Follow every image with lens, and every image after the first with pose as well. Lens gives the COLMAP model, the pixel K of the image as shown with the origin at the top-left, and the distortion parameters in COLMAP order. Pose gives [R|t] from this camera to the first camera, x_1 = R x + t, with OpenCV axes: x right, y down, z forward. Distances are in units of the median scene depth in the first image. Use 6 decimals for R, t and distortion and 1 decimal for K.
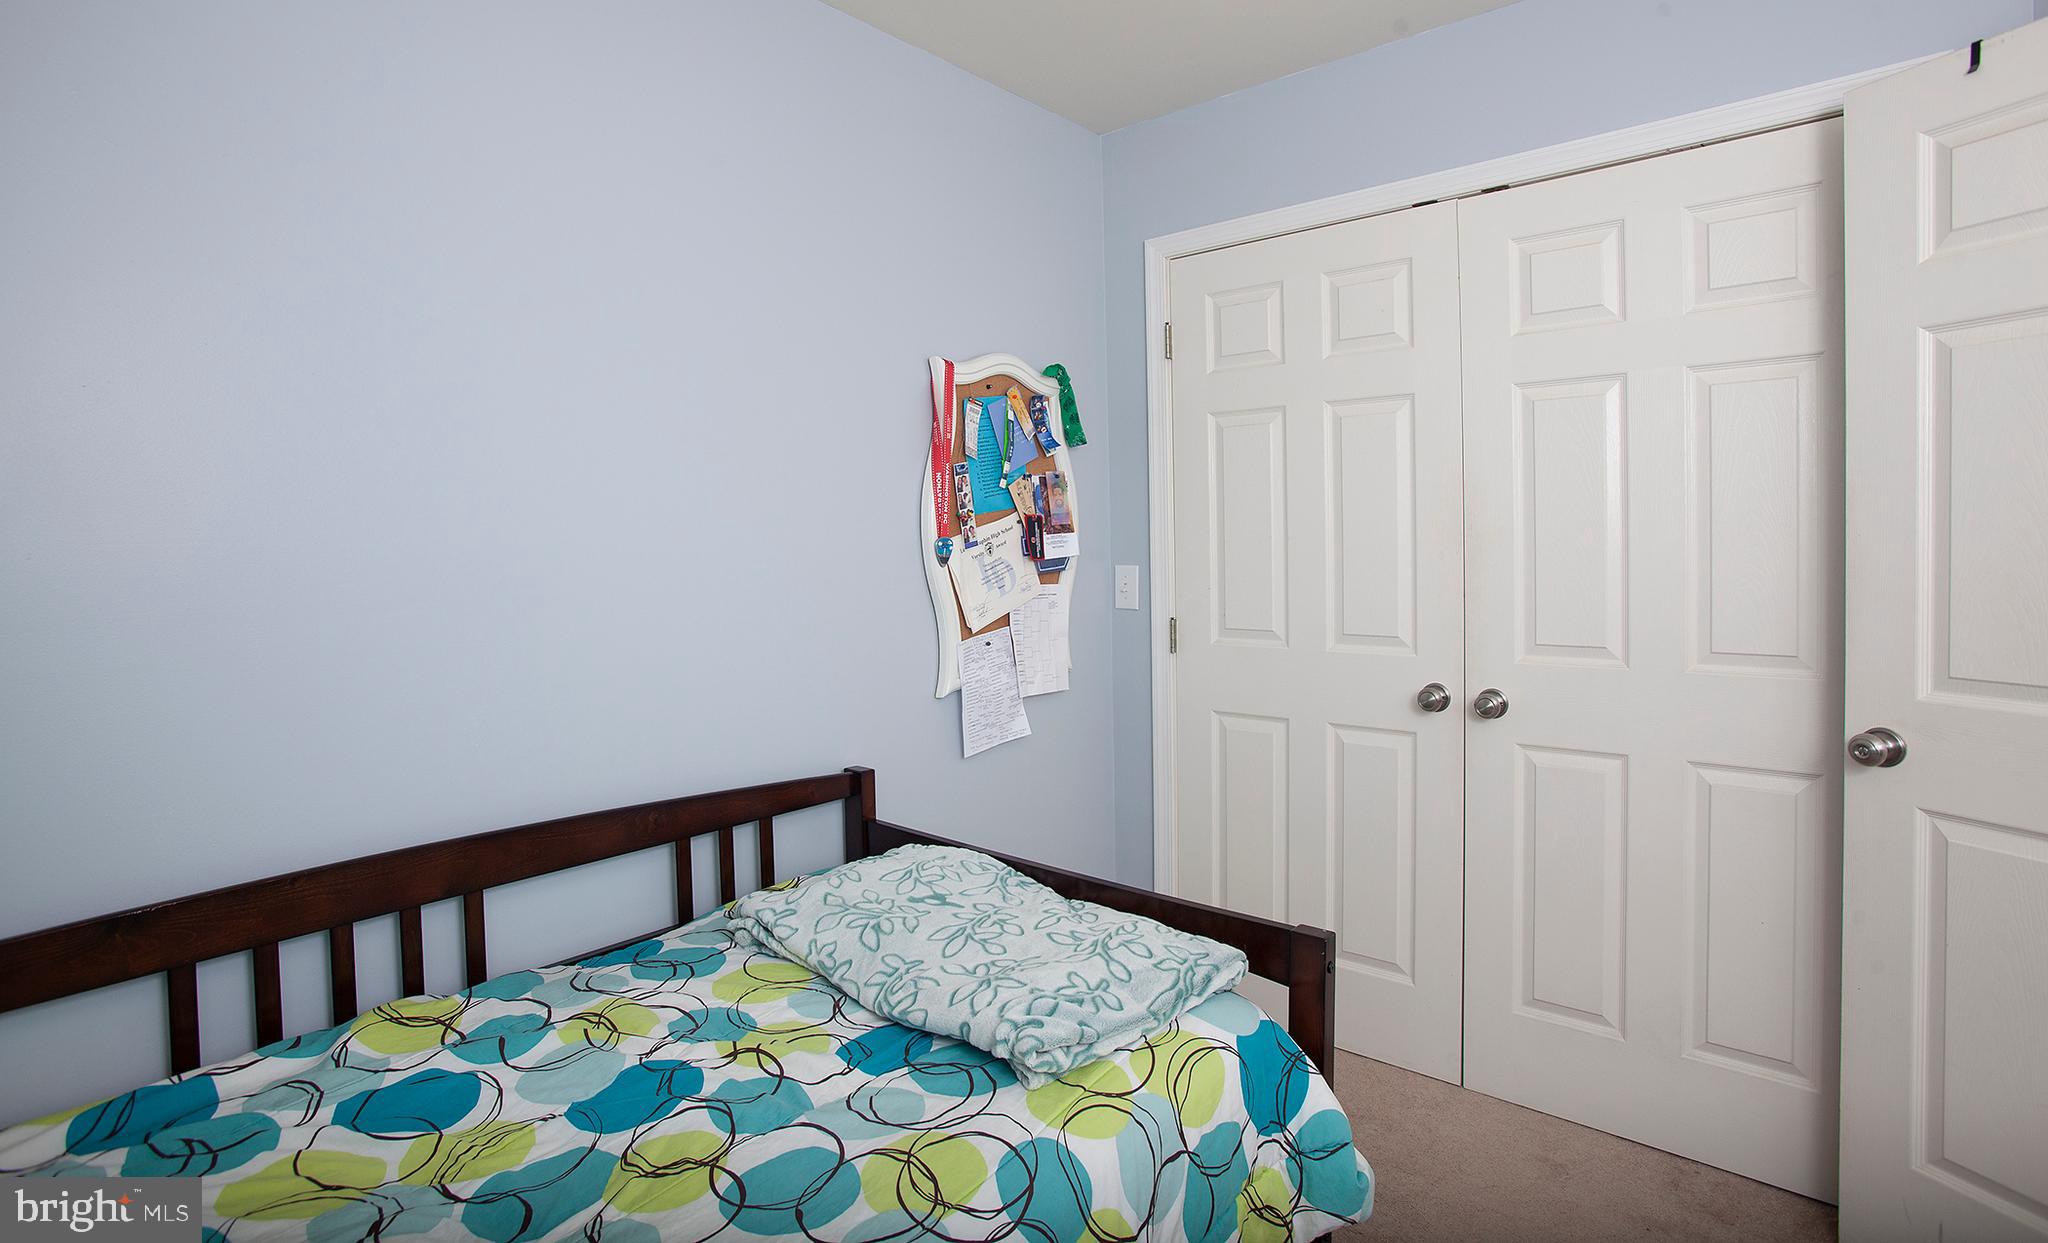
lens RADIAL K [[1113.0, 0, 1024.0], [0, 1113.0, 621.5], [0, 0, 1]] dist [-0.001115, -0.000023]
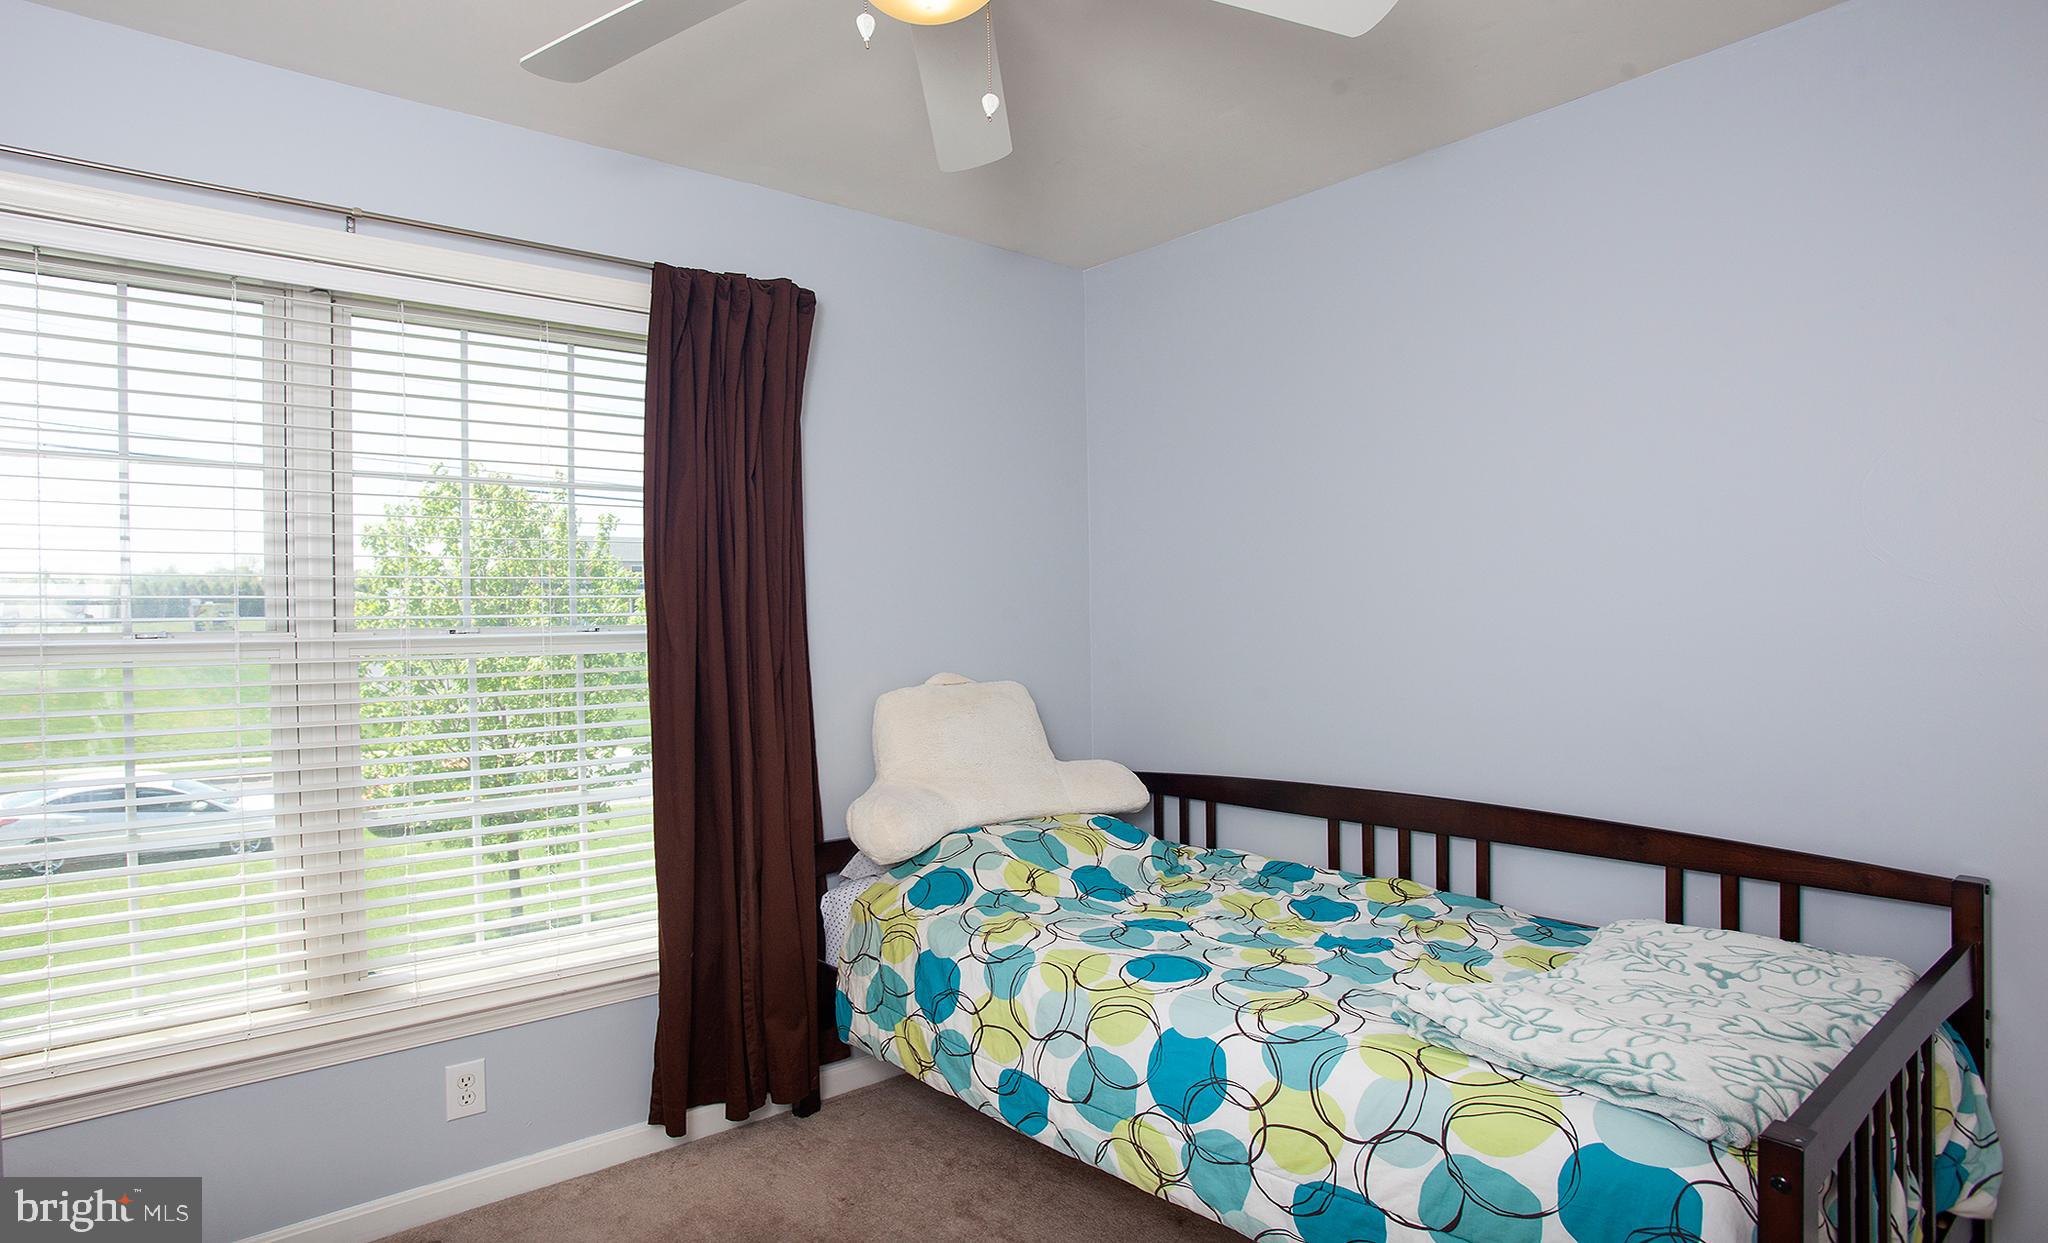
lens RADIAL K [[1113.0, 0, 1024.0], [0, 1113.0, 621.5], [0, 0, 1]] dist [-0.001115, -0.000023]
pose [[-0.155291, 0.010693, -0.987811, 1.215165], [-0.057740, 0.998134, 0.019882, -0.055831], [0.986180, 0.060124, -0.154384, 0.652396]]
